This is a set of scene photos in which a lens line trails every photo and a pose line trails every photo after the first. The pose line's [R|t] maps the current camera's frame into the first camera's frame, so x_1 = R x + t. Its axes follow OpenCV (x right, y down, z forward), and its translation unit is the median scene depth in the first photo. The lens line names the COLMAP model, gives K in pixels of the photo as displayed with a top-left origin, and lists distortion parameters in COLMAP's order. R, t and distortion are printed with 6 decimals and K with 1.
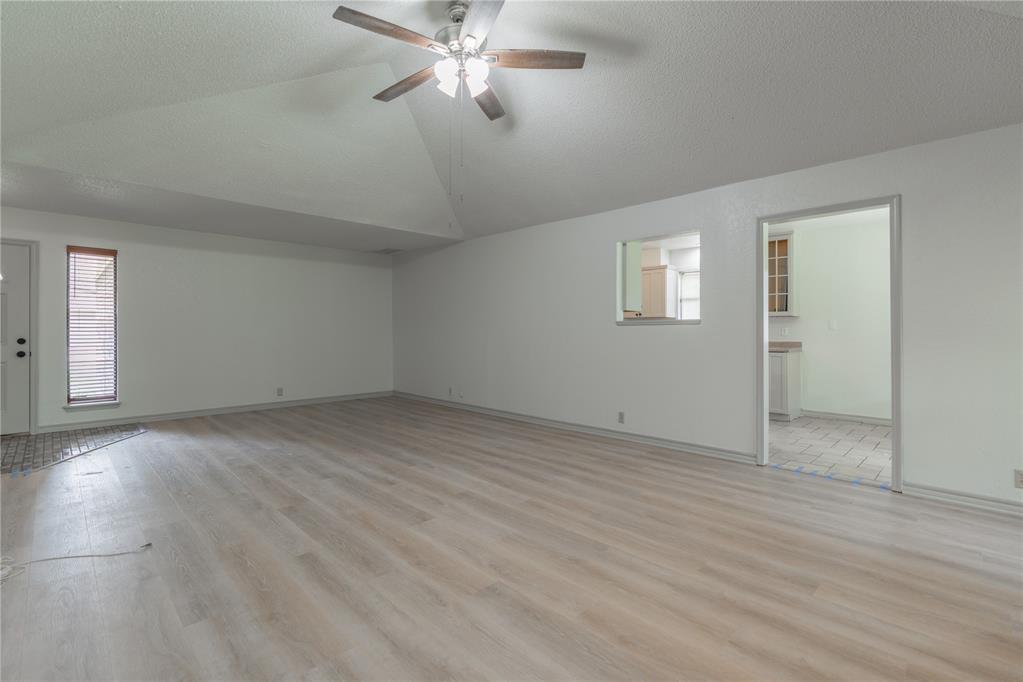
lens RADIAL K [[468.0, 0, 512.3], [0, 468.0, 336.8], [0, 0, 1]] dist [0.002746, 0.001041]
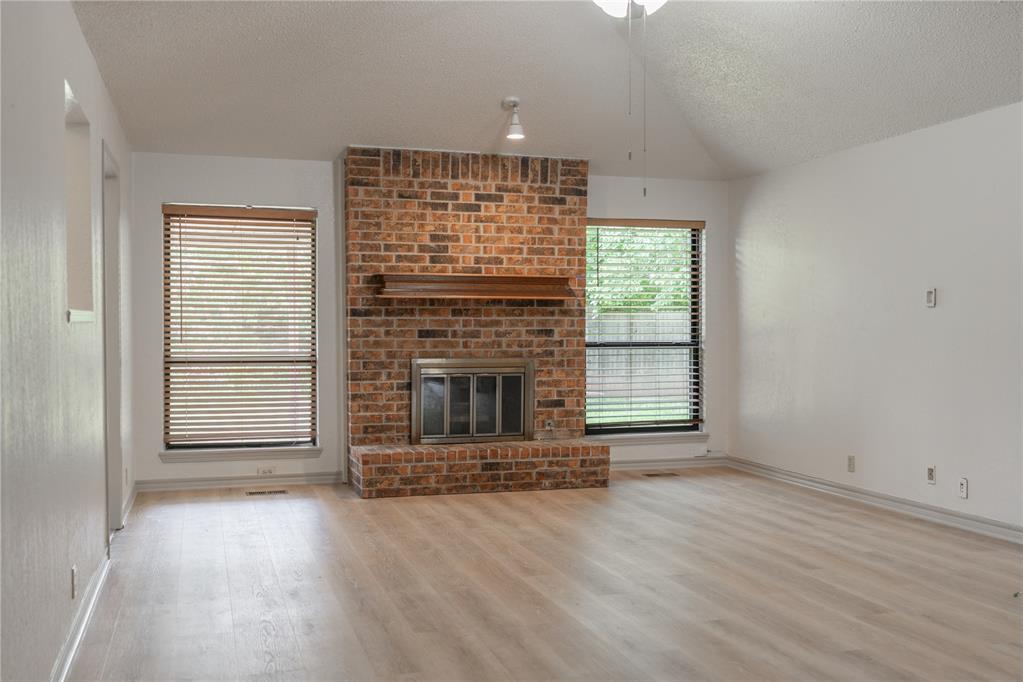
lens RADIAL K [[1013.5, 0, 511.5], [0, 1013.5, 341.0], [0, 0, 1]] dist [0.006486, 0.006872]
pose [[-0.888860, -0.001584, 0.458176, -0.672279], [0.007347, 0.999816, 0.017710, -0.032362], [-0.458120, 0.019108, -0.888685, 2.481779]]
